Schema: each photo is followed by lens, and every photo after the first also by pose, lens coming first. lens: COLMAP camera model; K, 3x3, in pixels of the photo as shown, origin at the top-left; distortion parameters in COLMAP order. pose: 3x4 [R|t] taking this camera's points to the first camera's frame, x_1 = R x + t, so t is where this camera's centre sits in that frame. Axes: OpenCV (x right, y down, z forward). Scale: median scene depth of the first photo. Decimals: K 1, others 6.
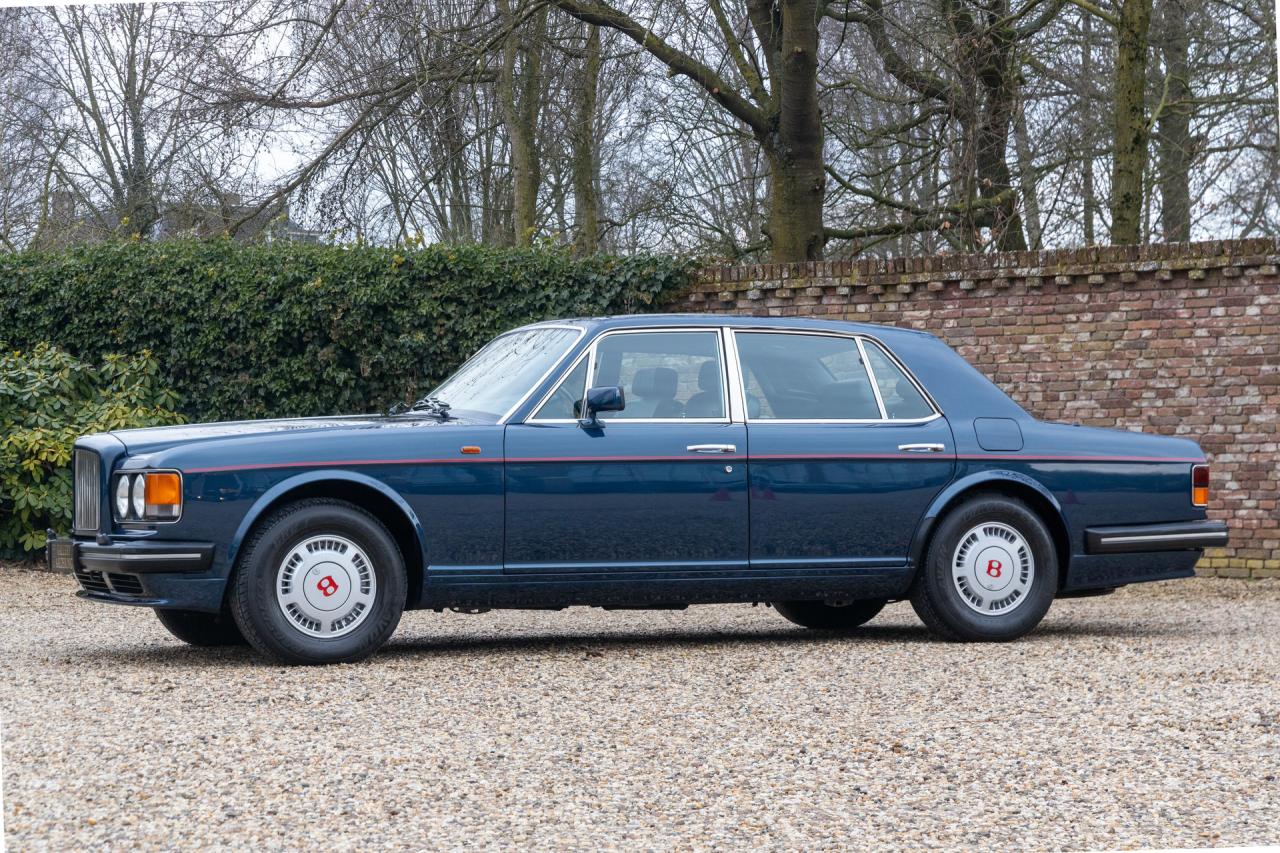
lens RADIAL K [[2713.8, 0, 638.8], [0, 2713.8, 427.2], [0, 0, 1]] dist [-0.016426, 0.065749]
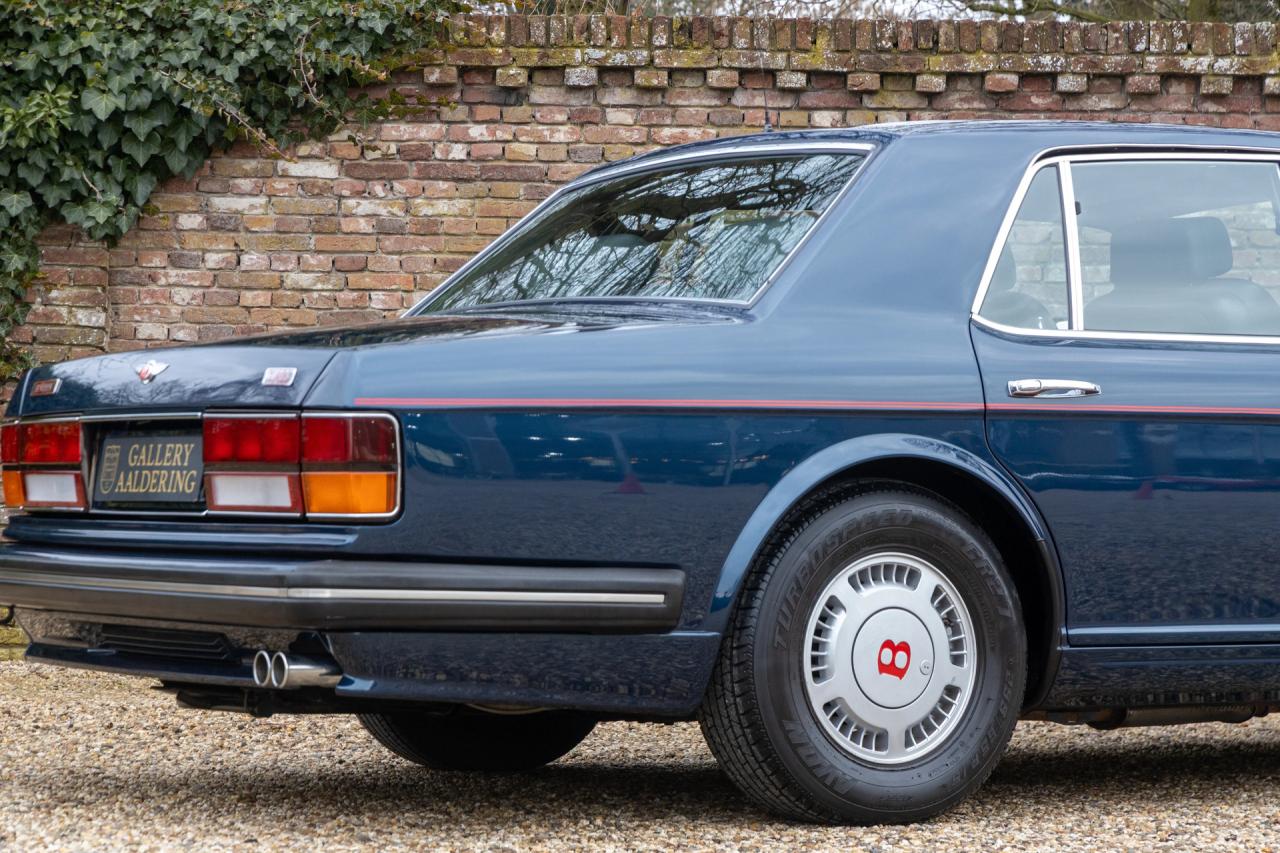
lens RADIAL K [[3819.9, 0, 639.9], [0, 3819.9, 426.6], [0, 0, 1]] dist [0.060781, -0.656818]
pose [[0.862403, 0.028800, 0.505402, -0.305632], [-0.030852, 0.999515, -0.004312, 0.016225], [-0.505281, -0.011874, 0.862873, 0.443265]]
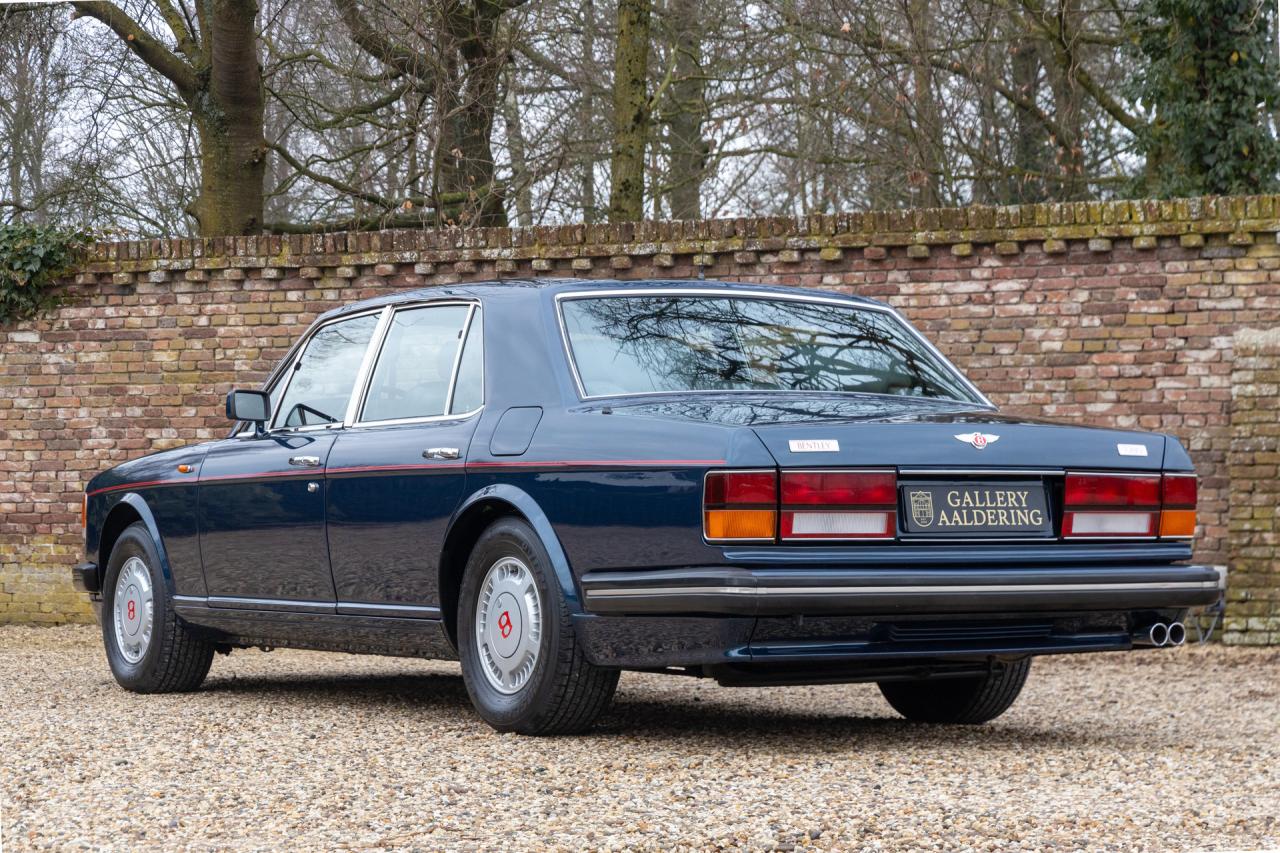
lens RADIAL K [[2992.3, 0, 677.2], [0, 2992.3, 446.1], [0, 0, 1]] dist [0.074828, -0.422145]
pose [[0.981249, 0.011126, 0.192424, 0.024887], [-0.010101, 0.999929, -0.006303, 0.005174], [-0.192481, 0.004241, 0.981292, 0.115909]]
